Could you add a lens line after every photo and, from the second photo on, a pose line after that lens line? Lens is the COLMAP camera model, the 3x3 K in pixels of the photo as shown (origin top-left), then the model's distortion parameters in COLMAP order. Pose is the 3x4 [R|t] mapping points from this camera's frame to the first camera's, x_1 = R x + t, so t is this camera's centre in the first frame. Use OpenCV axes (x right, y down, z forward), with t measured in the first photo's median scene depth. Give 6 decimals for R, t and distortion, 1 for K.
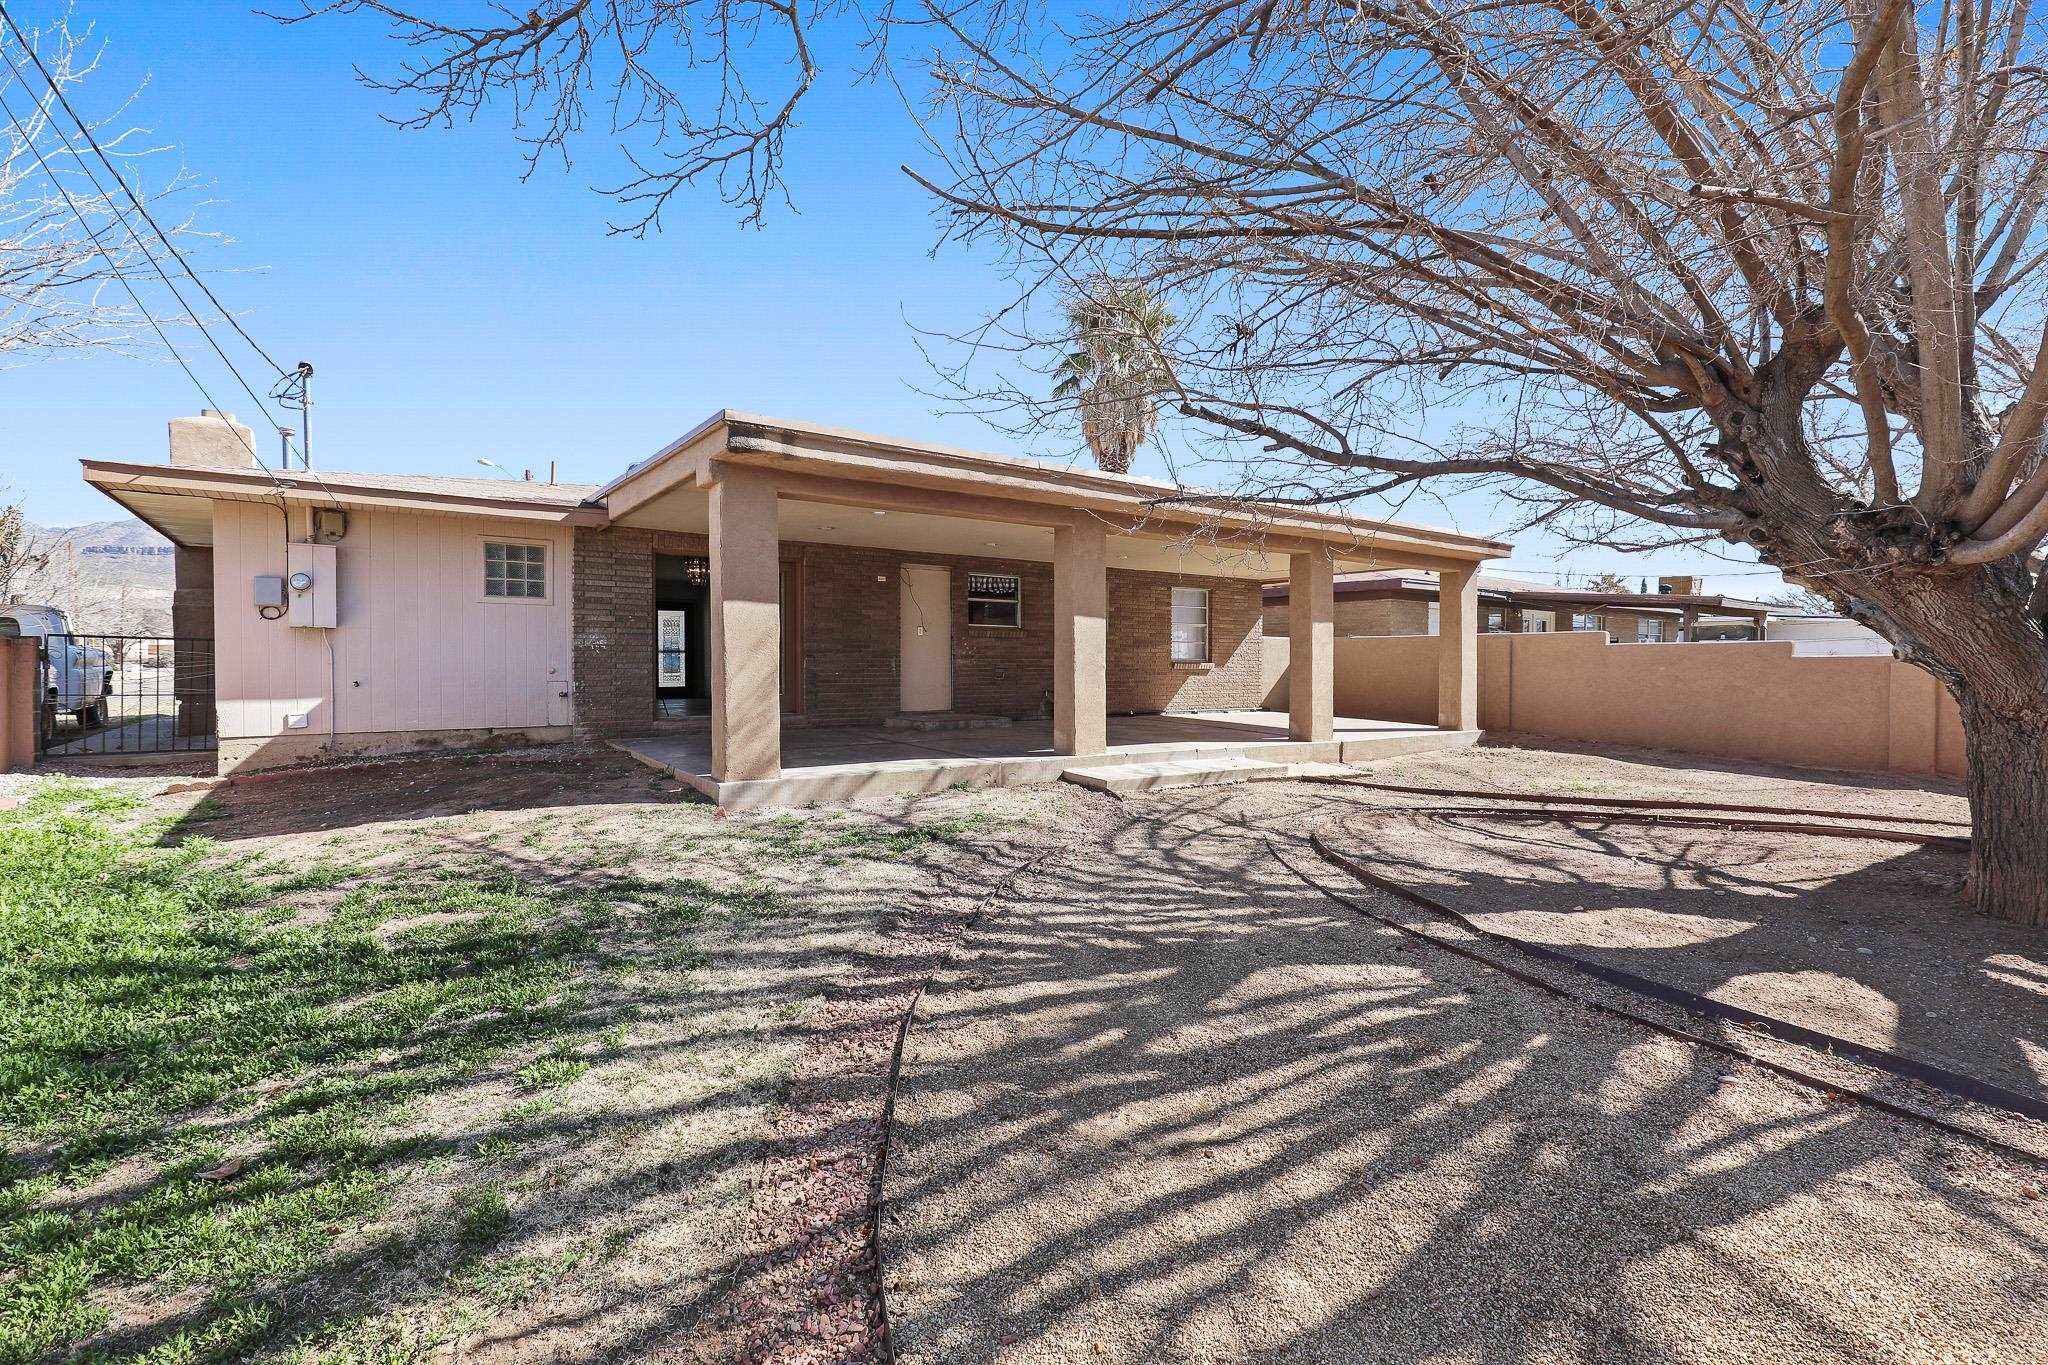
lens RADIAL K [[944.5, 0, 1022.1], [0, 944.5, 677.8], [0, 0, 1]] dist [0.018787, -0.007108]
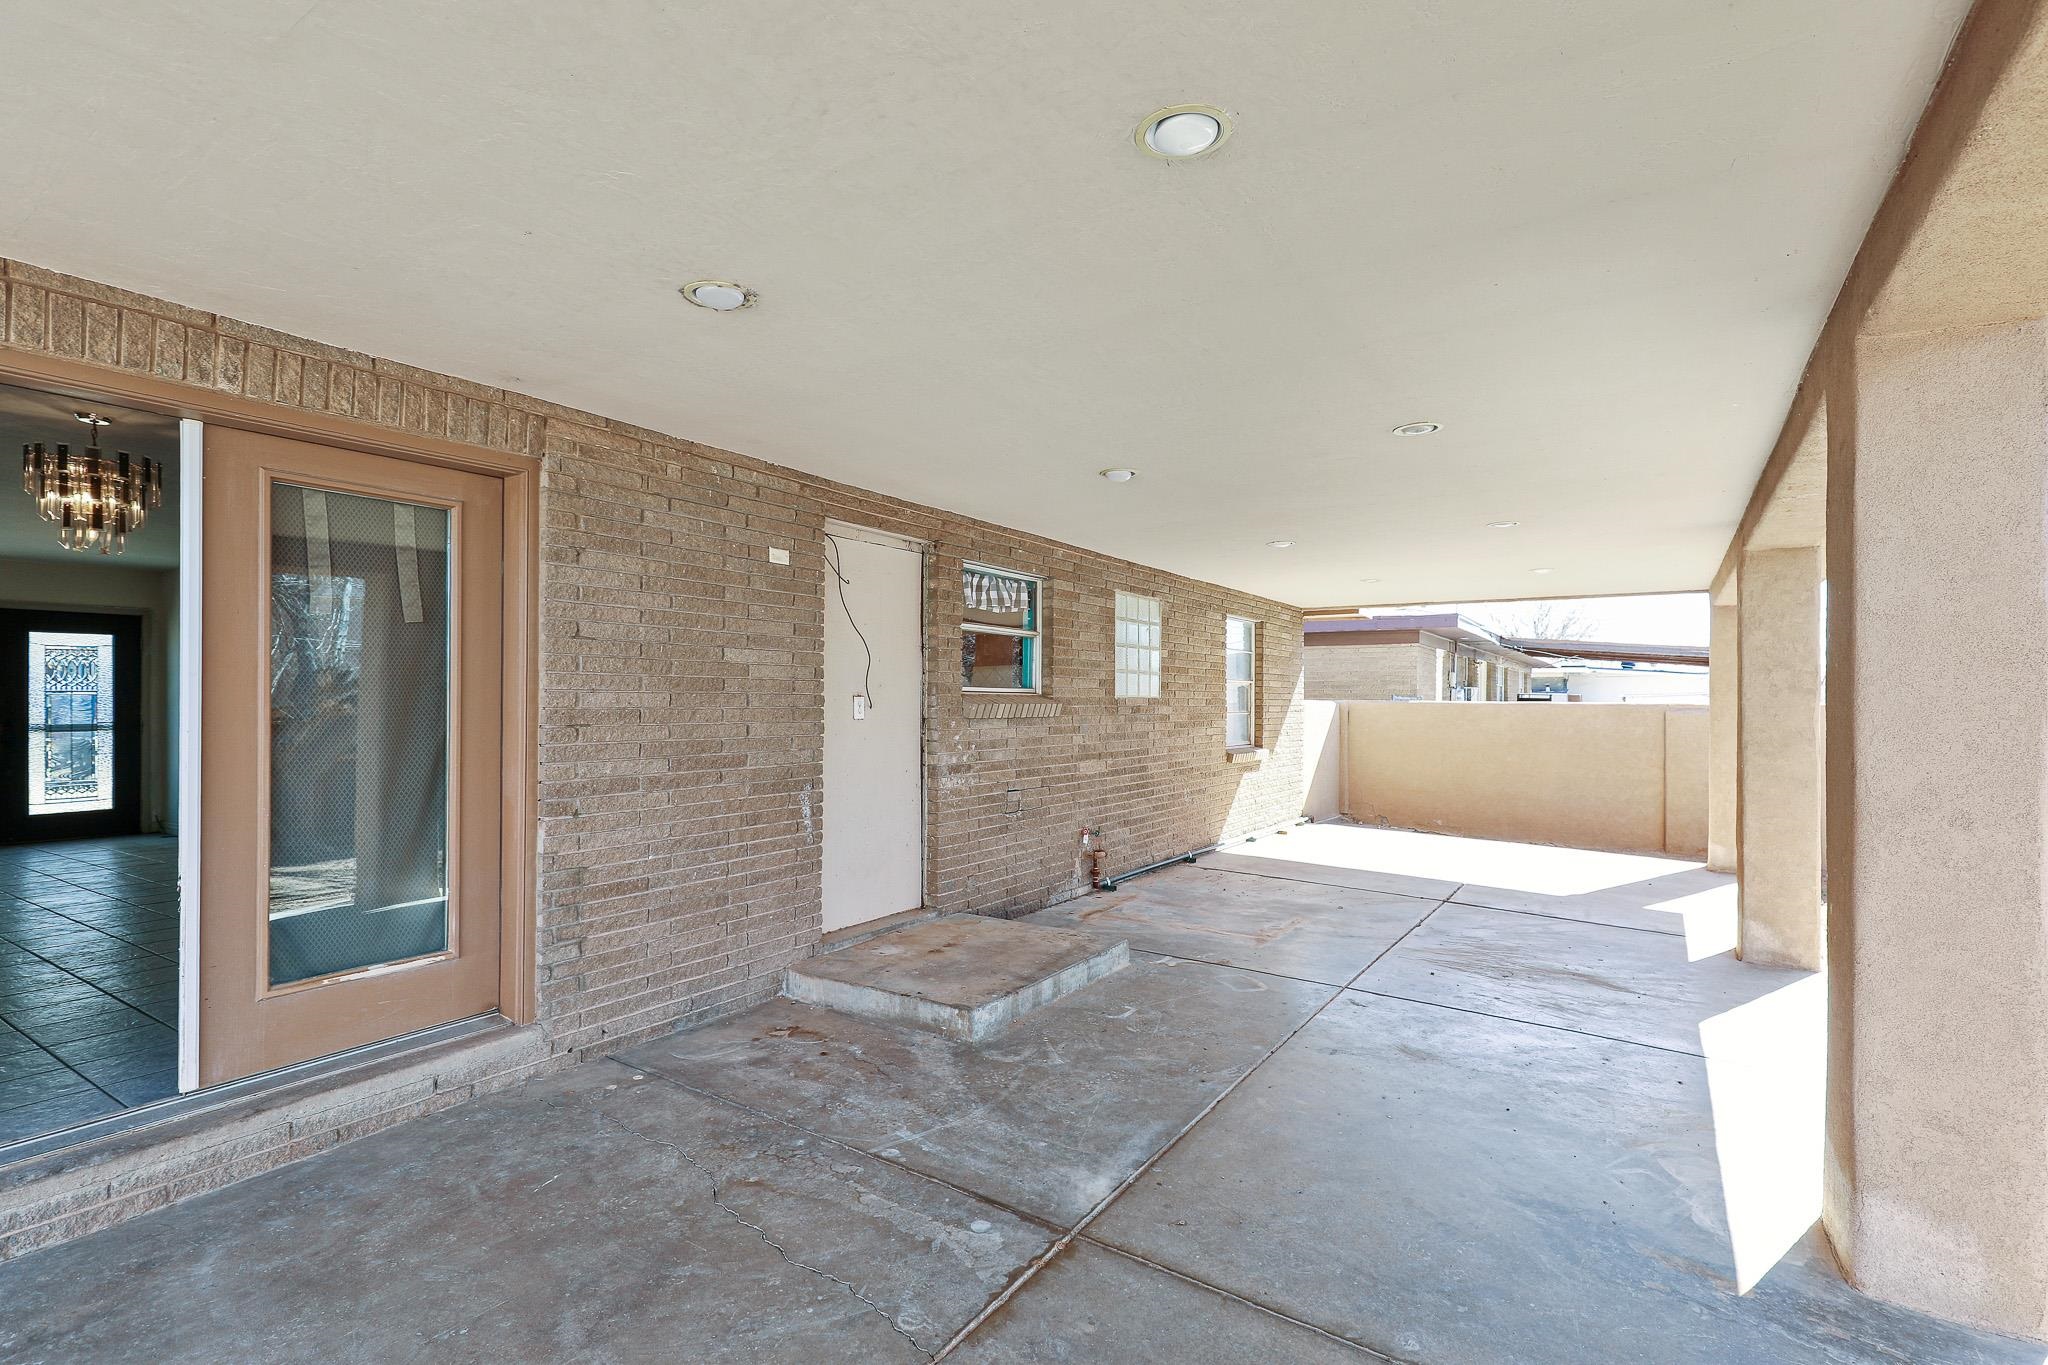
lens RADIAL K [[944.5, 0, 1019.0], [0, 944.5, 688.7], [0, 0, 1]] dist [0.018787, -0.007108]
pose [[0.932162, 0.006064, 0.361990, -0.170780], [0.002974, 0.999698, -0.024404, -0.044285], [-0.362029, 0.023825, 0.931862, 0.589855]]
